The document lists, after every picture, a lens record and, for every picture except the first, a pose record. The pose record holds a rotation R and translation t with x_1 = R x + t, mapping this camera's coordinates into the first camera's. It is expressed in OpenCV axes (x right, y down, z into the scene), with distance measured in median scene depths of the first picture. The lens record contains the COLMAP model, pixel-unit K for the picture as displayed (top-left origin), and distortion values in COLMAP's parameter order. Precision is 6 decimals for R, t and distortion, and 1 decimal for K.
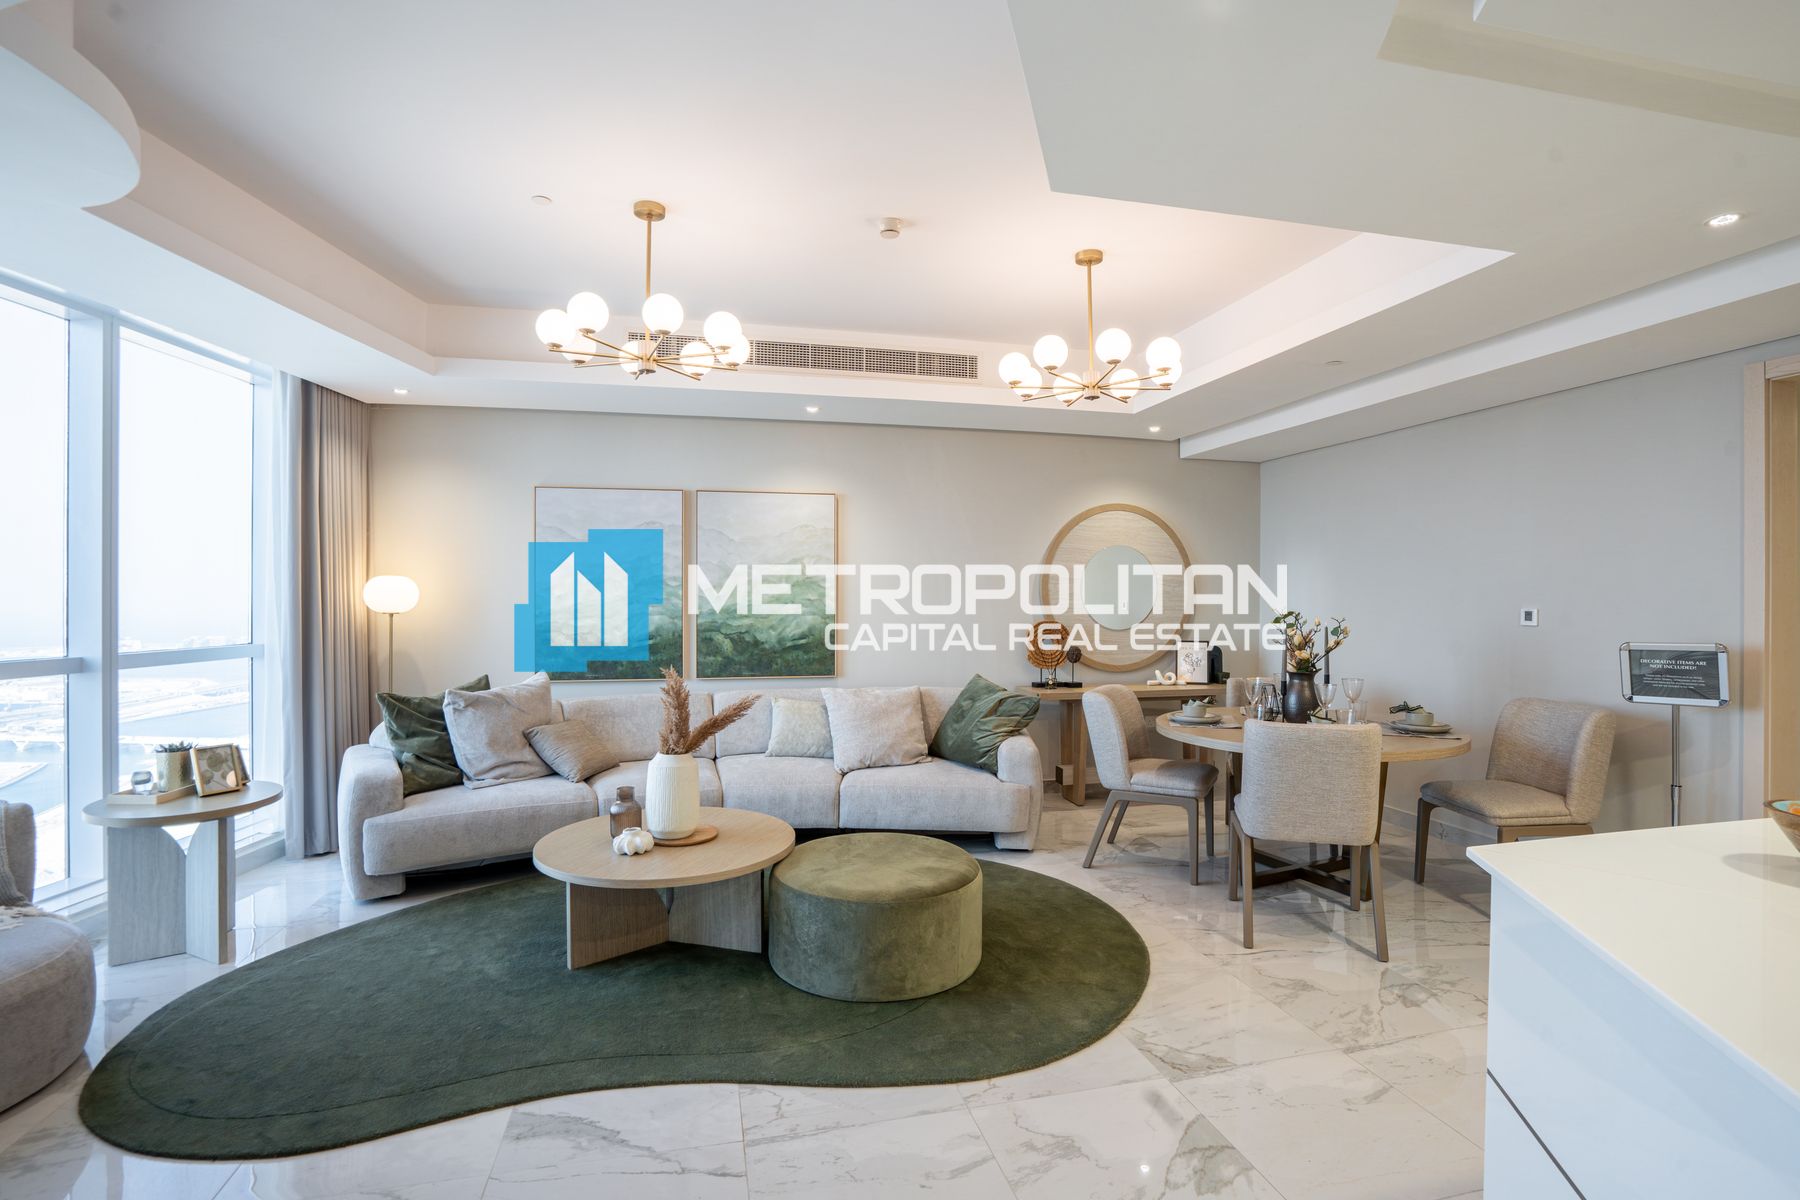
lens RADIAL K [[841.7, 0, 894.1], [0, 841.7, 600.1], [0, 0, 1]] dist [-0.039144, 0.011352]
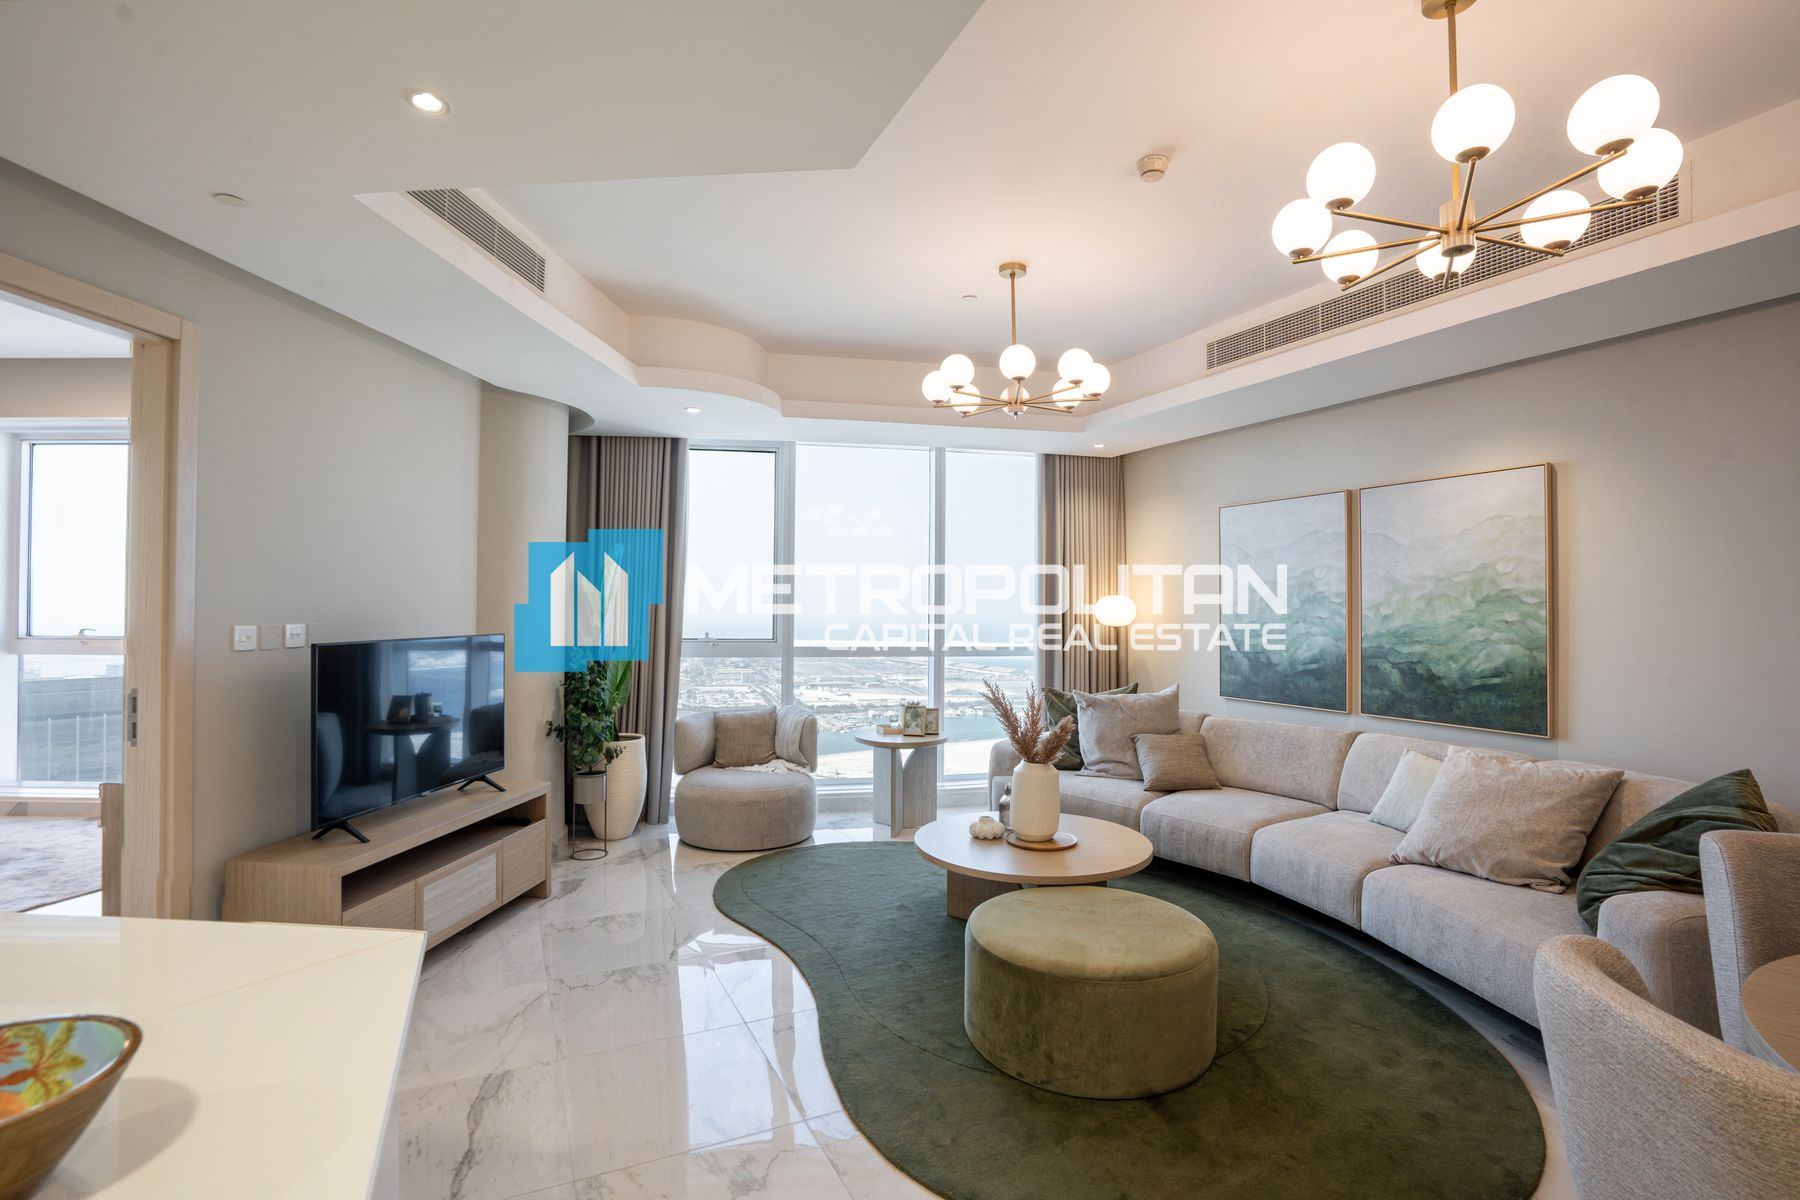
lens RADIAL K [[841.7, 0, 913.0], [0, 841.7, 597.3], [0, 0, 1]] dist [-0.039144, 0.011352]
pose [[0.220284, -0.015783, -0.975308, 0.469855], [-0.011429, 0.999759, -0.018760, -0.001802], [0.975369, 0.015280, 0.220050, 0.380602]]
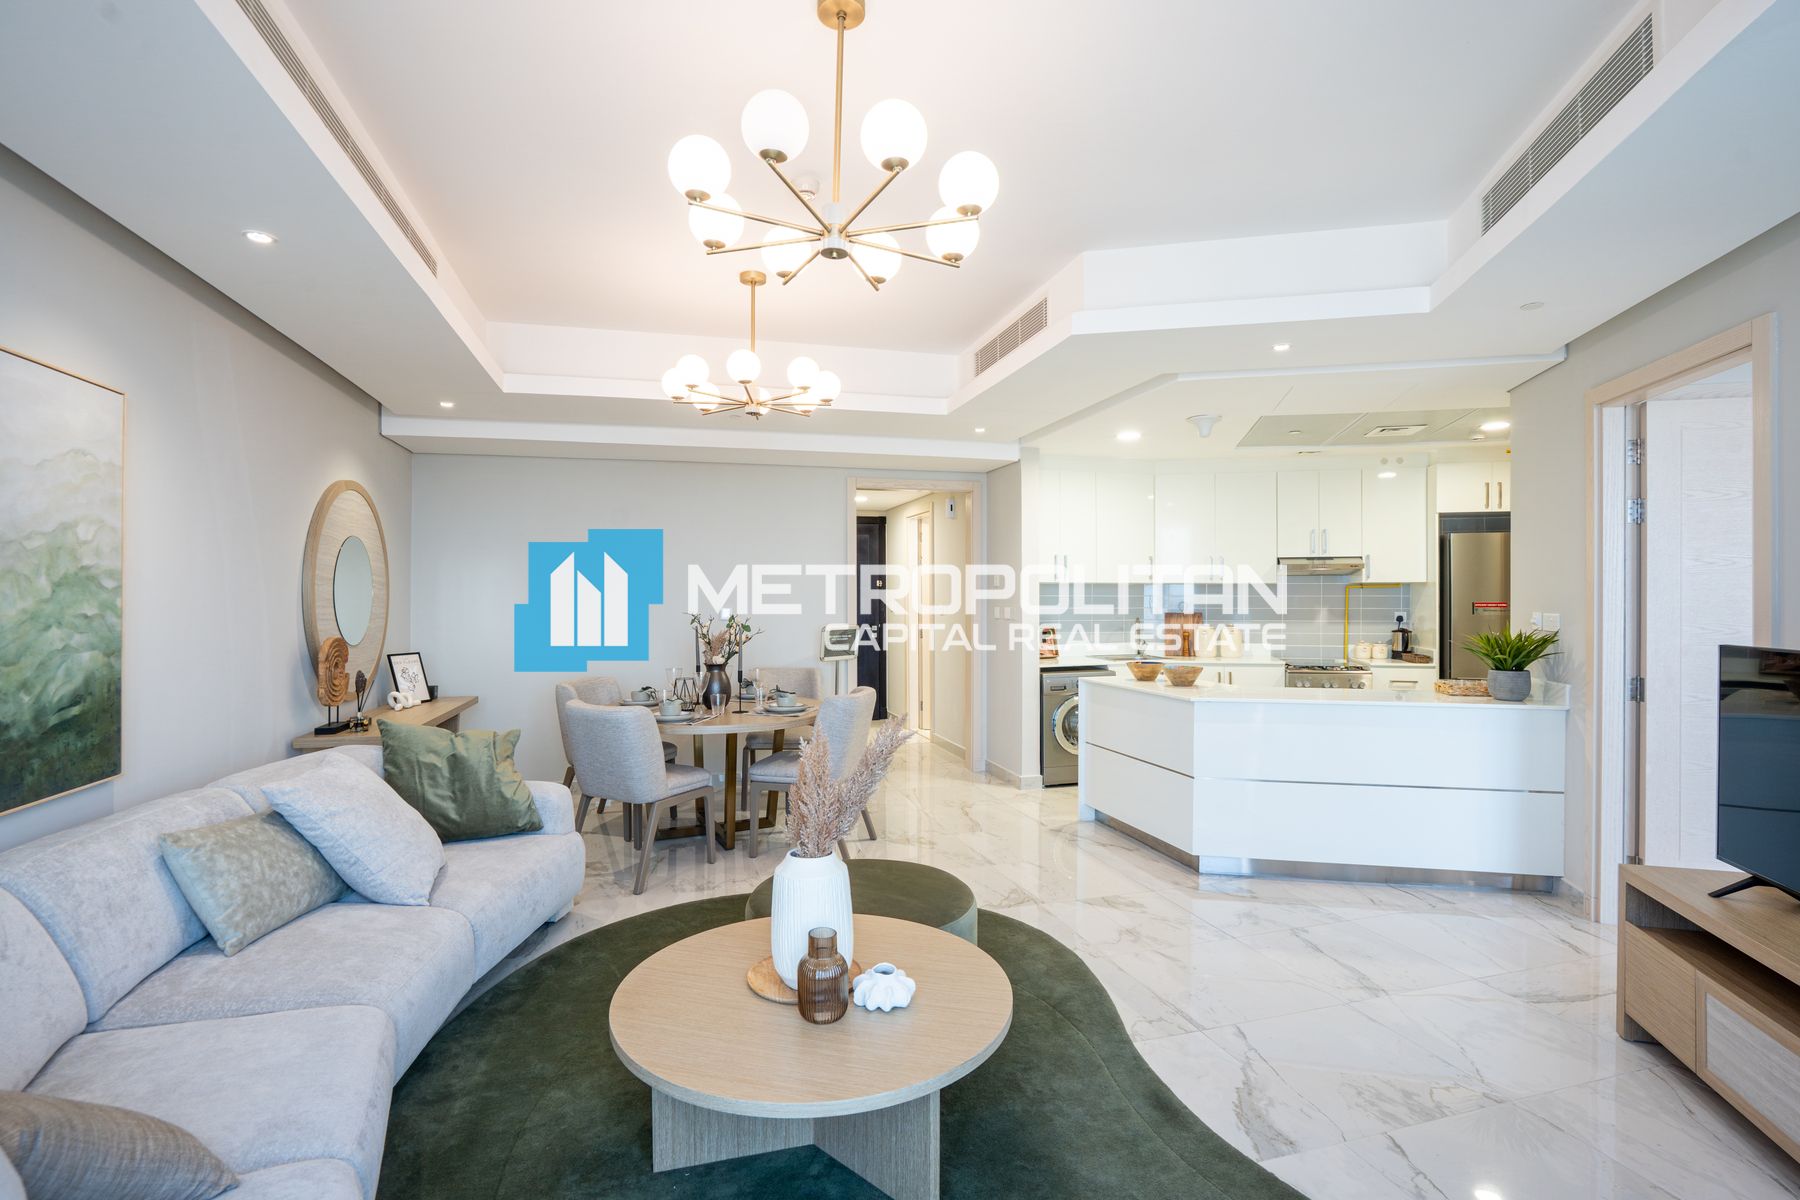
lens RADIAL K [[841.7, 0, 900.3], [0, 841.7, 605.5], [0, 0, 1]] dist [-0.039144, 0.011352]
pose [[-0.039340, -0.011093, 0.999164, -0.567092], [0.008899, 0.999895, 0.011451, -0.007290], [-0.999186, 0.009342, -0.039237, 0.596752]]
